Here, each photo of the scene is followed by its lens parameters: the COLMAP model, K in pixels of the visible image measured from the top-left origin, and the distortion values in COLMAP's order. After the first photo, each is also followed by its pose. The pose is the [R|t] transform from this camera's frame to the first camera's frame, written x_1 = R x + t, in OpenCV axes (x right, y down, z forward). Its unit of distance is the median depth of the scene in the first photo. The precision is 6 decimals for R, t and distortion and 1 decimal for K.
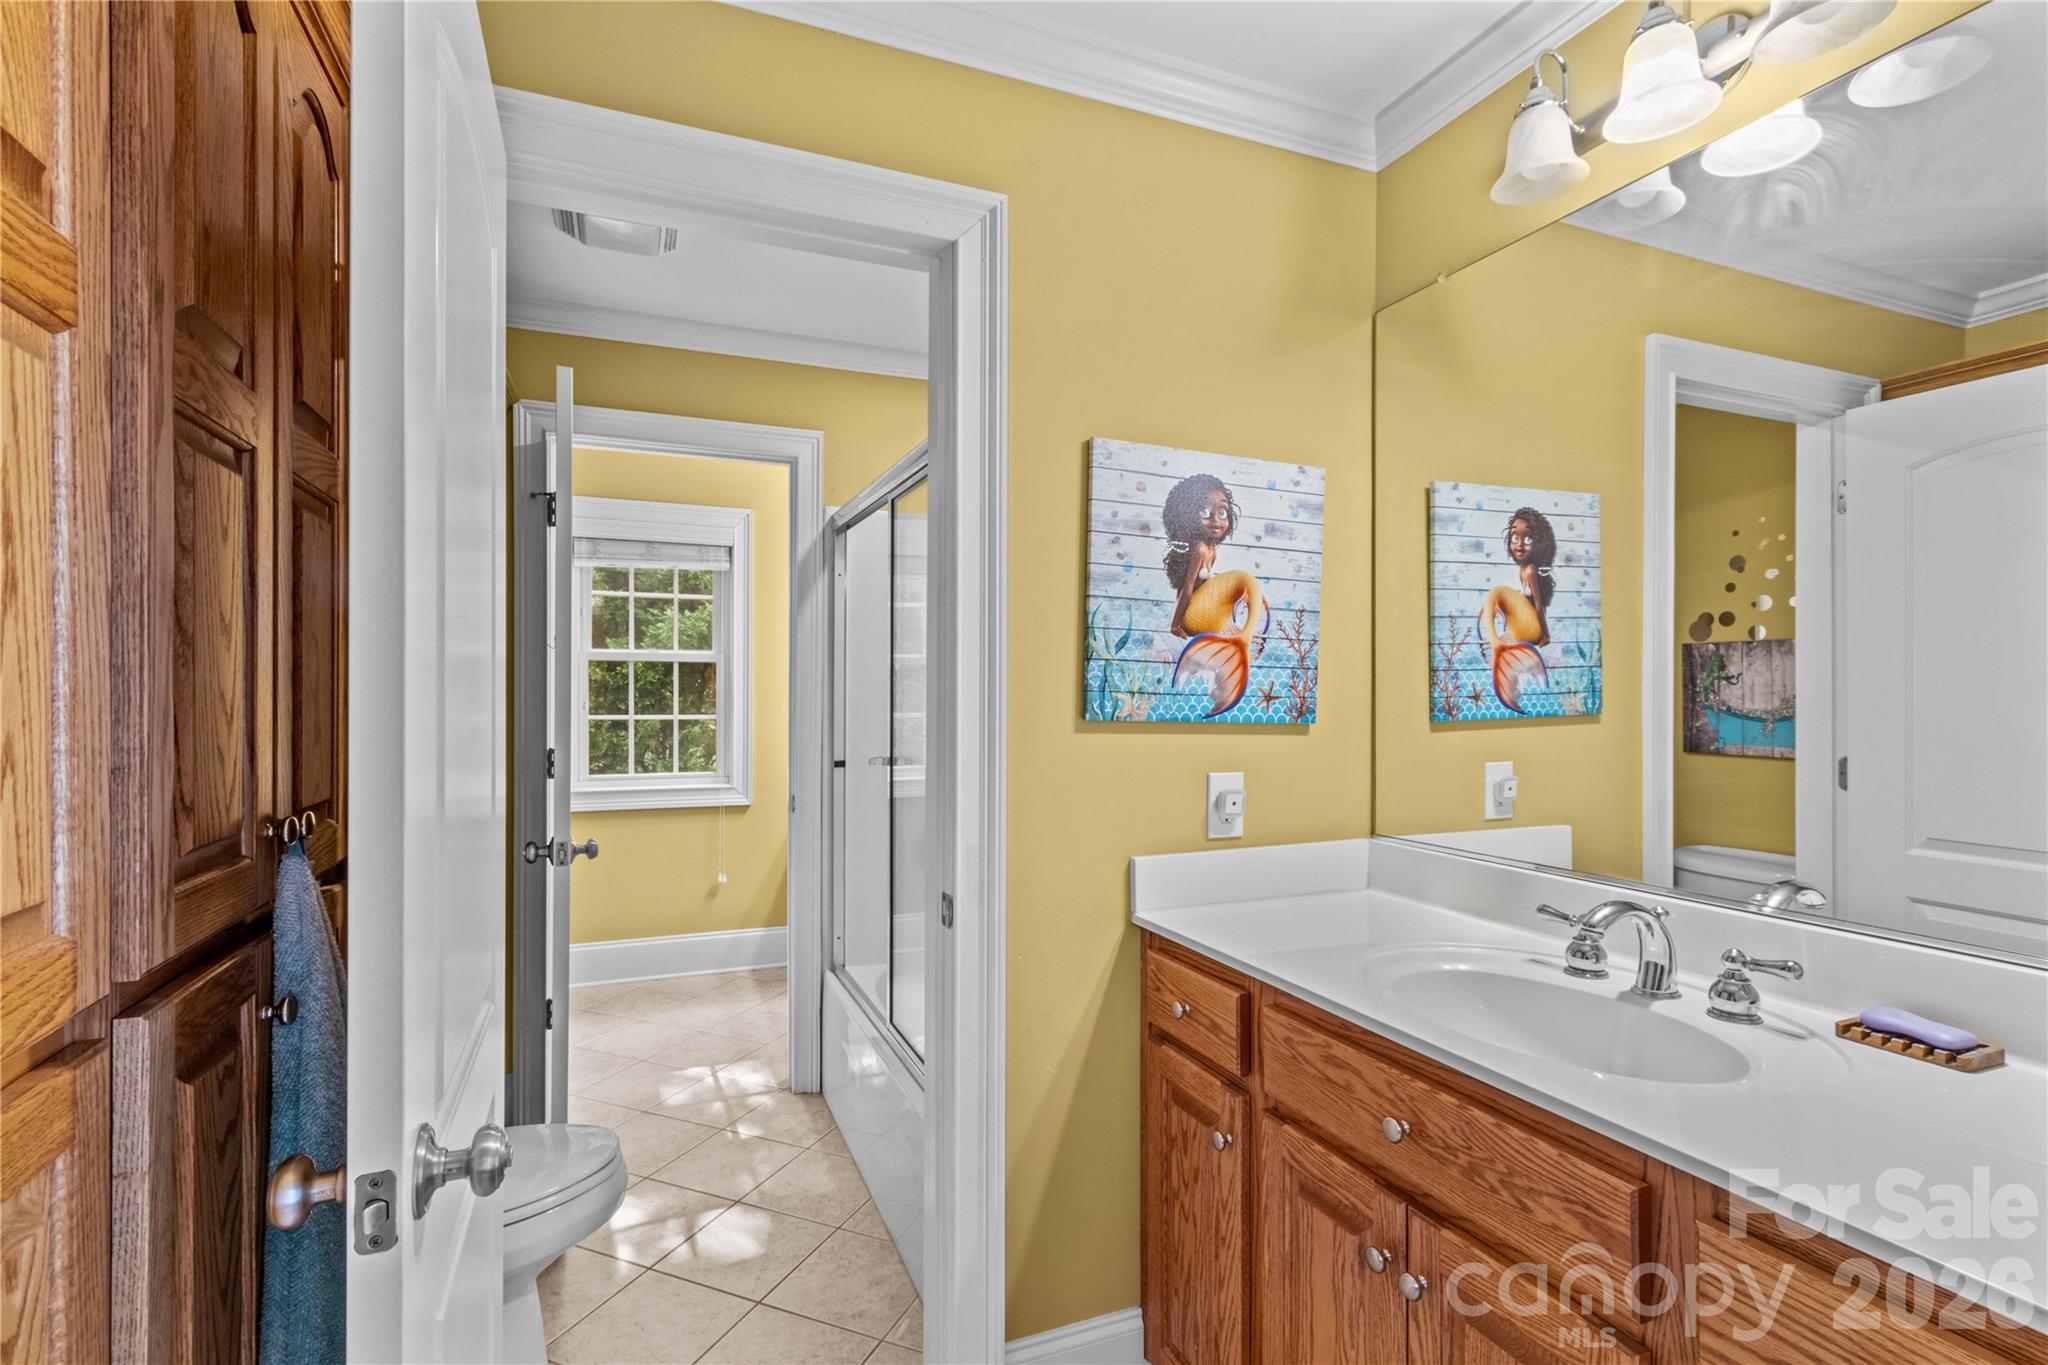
lens RADIAL K [[950.5, 0, 1031.7], [0, 950.5, 696.2], [0, 0, 1]] dist [0.006922, -0.002522]
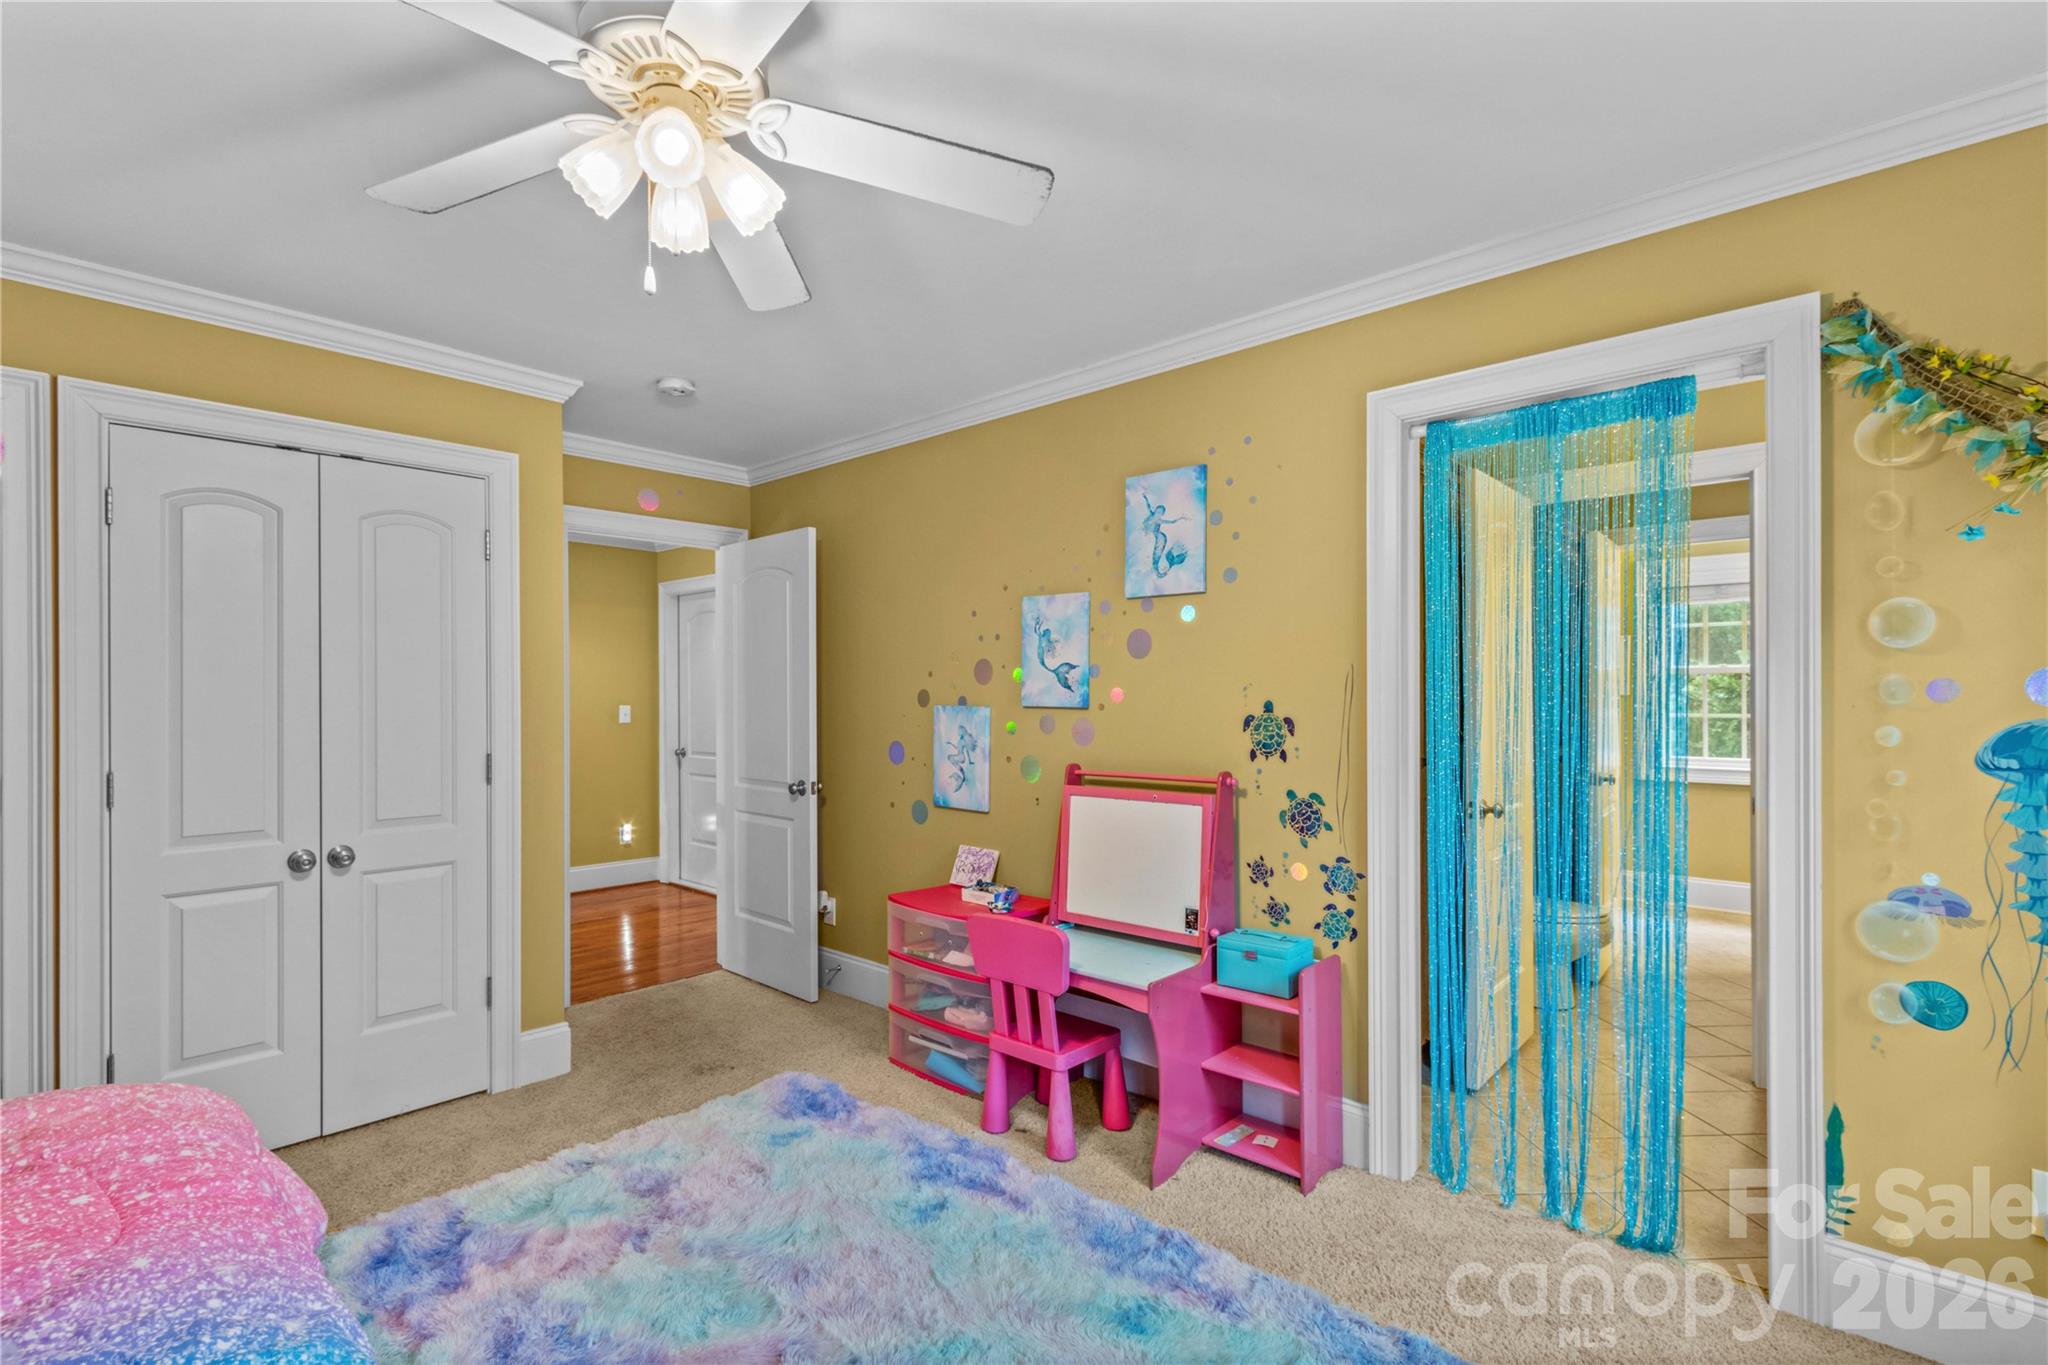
lens RADIAL K [[950.5, 0, 1026.9], [0, 950.5, 695.4], [0, 0, 1]] dist [0.006922, -0.002522]
pose [[0.425487, -0.000900, -0.904964, 0.587790], [-0.003607, 0.999990, -0.002690, 0.001809], [0.904957, 0.004409, 0.425480, -0.667266]]
